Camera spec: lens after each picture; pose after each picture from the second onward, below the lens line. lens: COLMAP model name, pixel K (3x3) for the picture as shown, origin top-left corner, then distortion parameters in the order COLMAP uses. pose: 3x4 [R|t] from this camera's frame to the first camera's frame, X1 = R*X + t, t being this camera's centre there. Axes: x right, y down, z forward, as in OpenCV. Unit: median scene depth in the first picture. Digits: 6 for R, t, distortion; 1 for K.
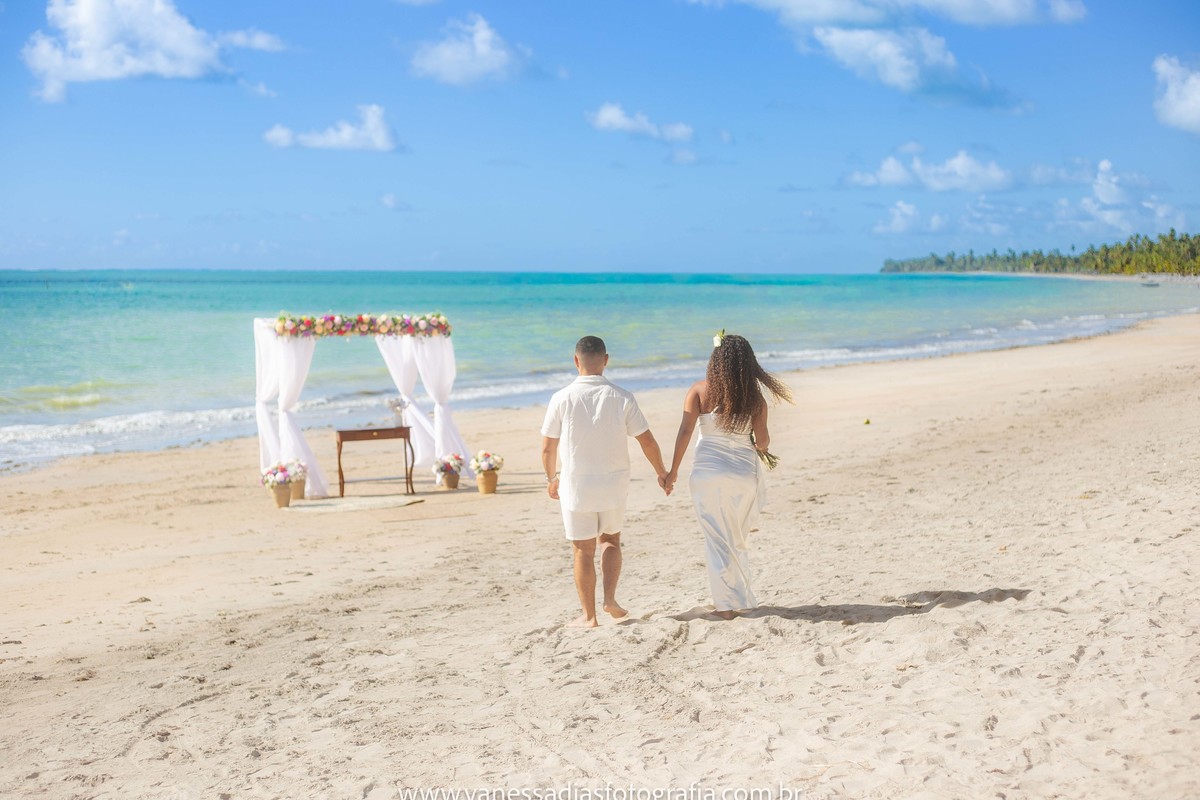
lens RADIAL K [[1774.5, 0, 579.7], [0, 1774.5, 401.6], [0, 0, 1]] dist [-0.089314, 0.006640]
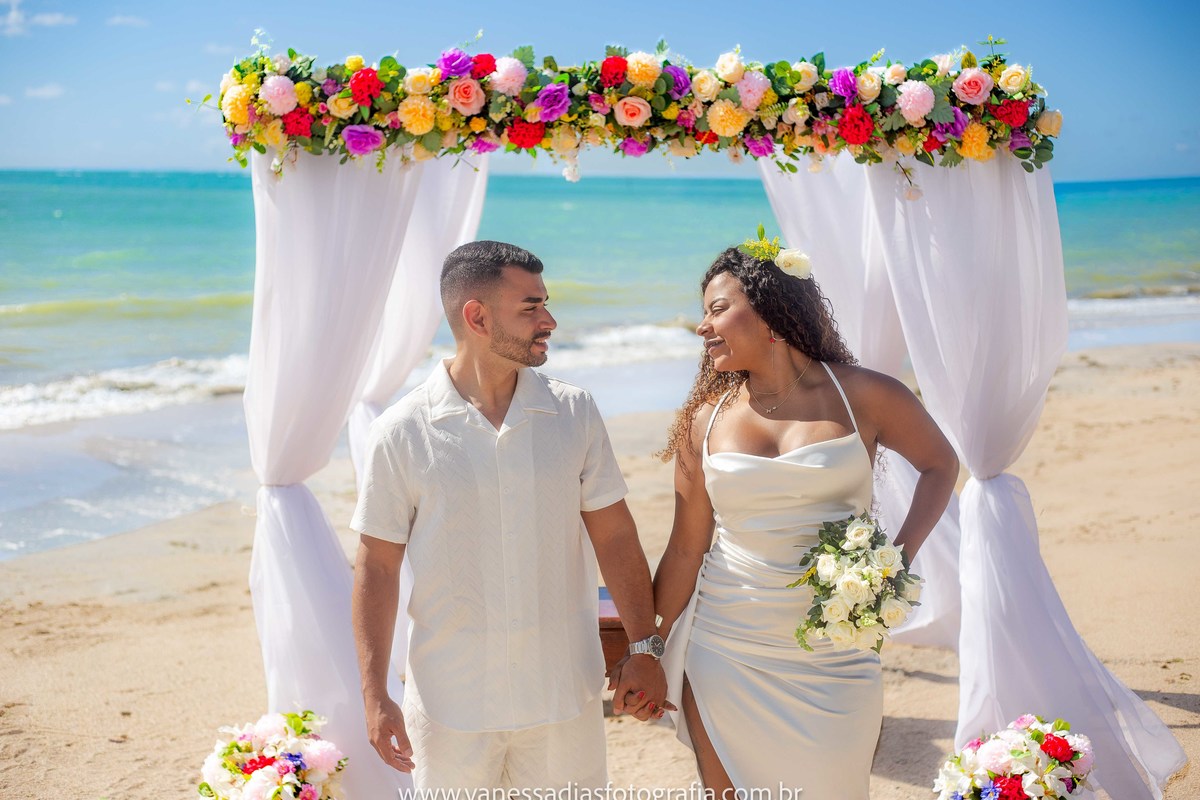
lens RADIAL K [[1733.9, 0, 597.6], [0, 1733.9, 398.8], [0, 0, 1]] dist [-0.094138, -0.016121]
pose [[0.951620, 0.046208, -0.303782, -0.062037], [-0.029376, 0.997781, 0.059749, -0.020016], [0.305869, -0.047935, 0.950866, 0.806090]]
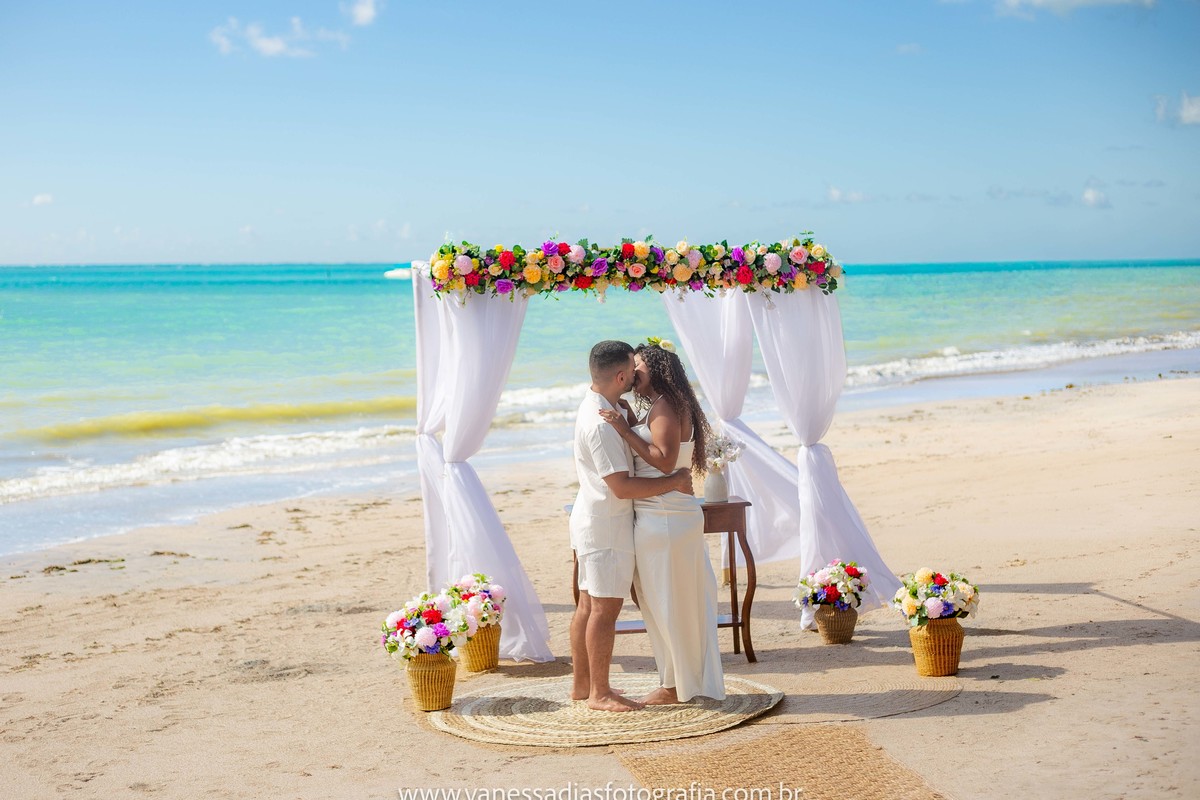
lens RADIAL K [[1856.0, 0, 557.7], [0, 1856.0, 420.8], [0, 0, 1]] dist [-0.087386, -0.028456]
pose [[0.985530, 0.002413, -0.169486, -0.064319], [0.000163, 0.999885, 0.015180, -0.012018], [0.169503, -0.014988, 0.985416, 0.554209]]
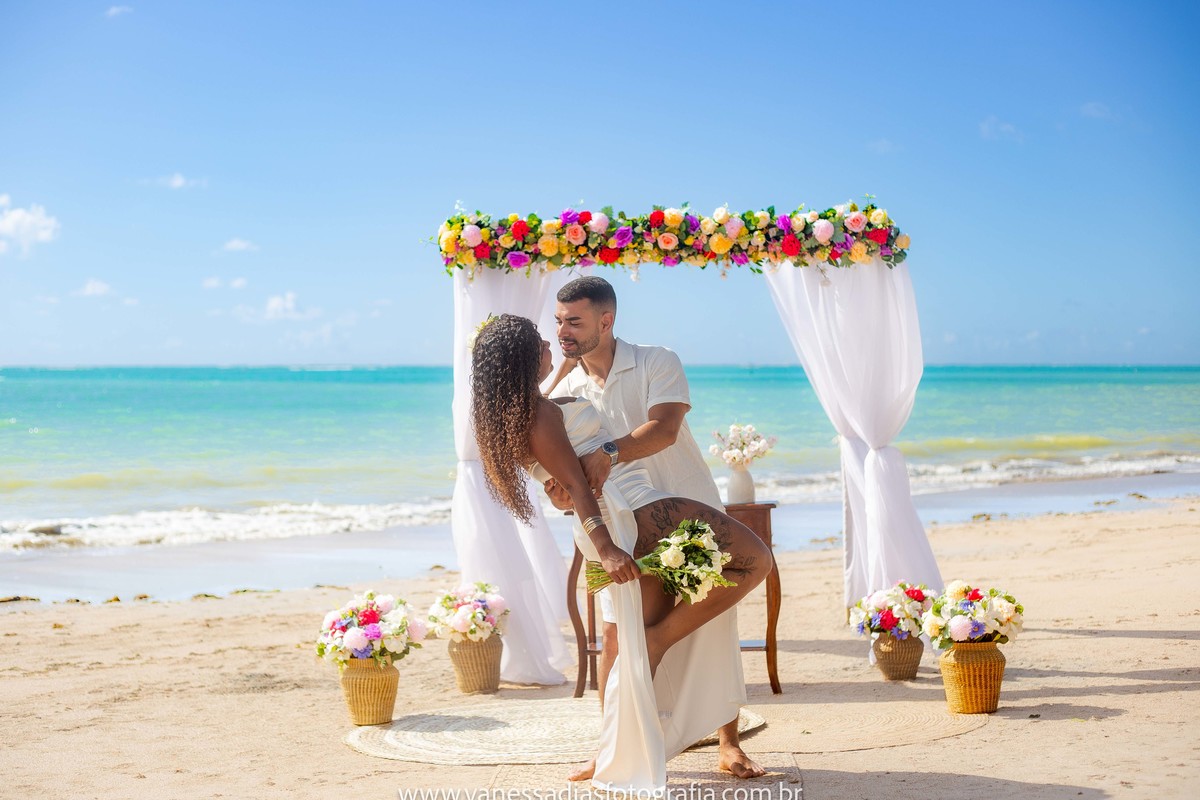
lens RADIAL K [[1820.3, 0, 578.7], [0, 1820.3, 420.5], [0, 0, 1]] dist [-0.083107, -0.073950]
pose [[0.925467, 0.002982, -0.378816, 0.007744], [-0.017905, 0.999196, -0.035877, 0.010768], [0.378404, 0.039986, 0.924776, 0.639012]]
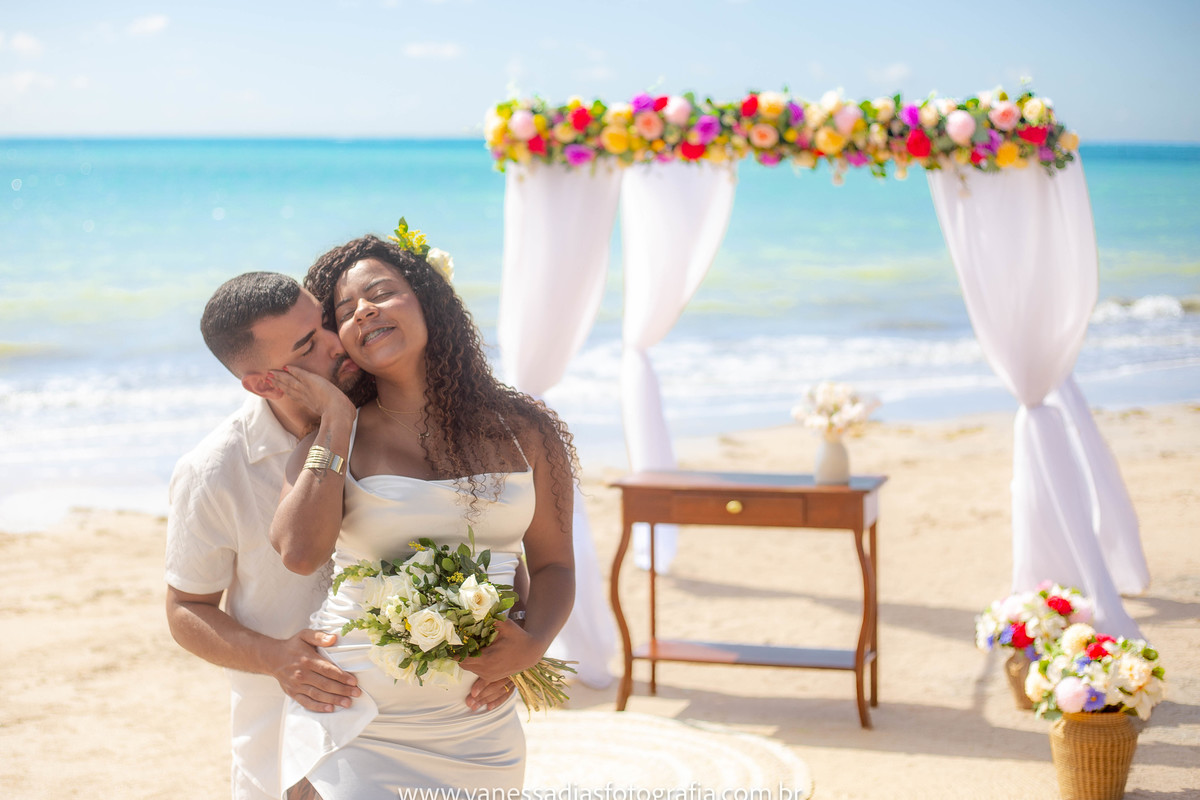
lens RADIAL K [[1869.8, 0, 561.6], [0, 1869.8, 395.5], [0, 0, 1]] dist [-0.115774, 0.070310]
pose [[0.832896, 0.073050, -0.548587, 0.023887], [-0.037985, 0.996458, 0.075018, -0.020676], [0.552125, -0.041644, 0.832721, 0.724621]]
